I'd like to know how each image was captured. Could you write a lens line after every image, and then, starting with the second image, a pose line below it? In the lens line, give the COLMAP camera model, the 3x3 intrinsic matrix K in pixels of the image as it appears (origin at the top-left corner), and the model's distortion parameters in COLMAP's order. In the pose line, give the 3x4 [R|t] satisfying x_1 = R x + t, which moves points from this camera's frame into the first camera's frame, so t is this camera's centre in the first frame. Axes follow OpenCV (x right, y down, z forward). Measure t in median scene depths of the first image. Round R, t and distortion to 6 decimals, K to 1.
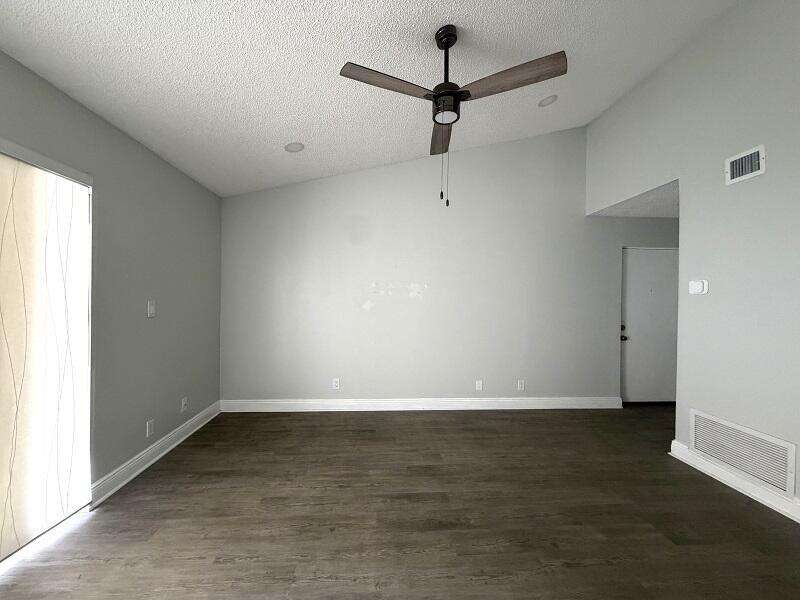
lens RADIAL K [[322.8, 0, 400.6], [0, 322.8, 299.2], [0, 0, 1]] dist [0.015108, 0.000236]
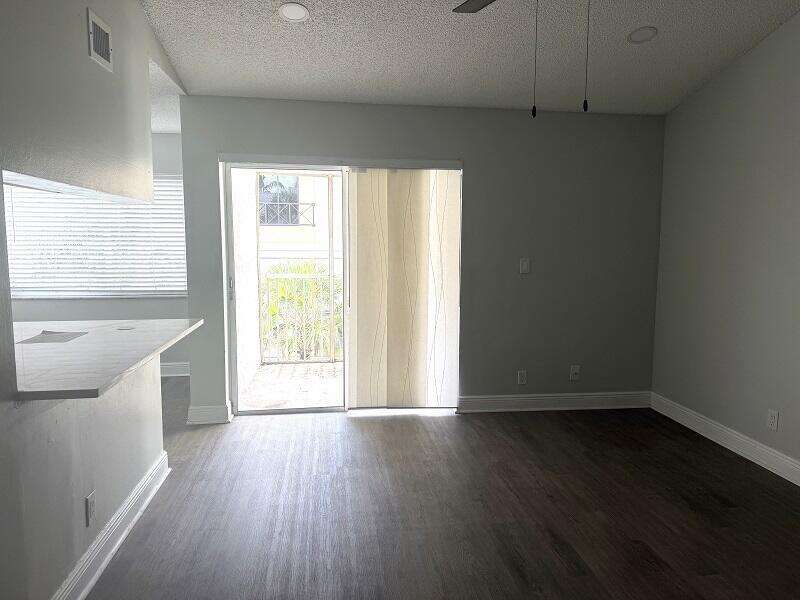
lens RADIAL K [[557.1, 0, 400.1], [0, 557.1, 300.2], [0, 0, 1]] dist [0.001394, -0.000744]
pose [[0.047607, 0.085404, -0.995208, 1.041638], [-0.010802, 0.996324, 0.084983, -0.008590], [0.998808, 0.006705, 0.048354, 0.533215]]
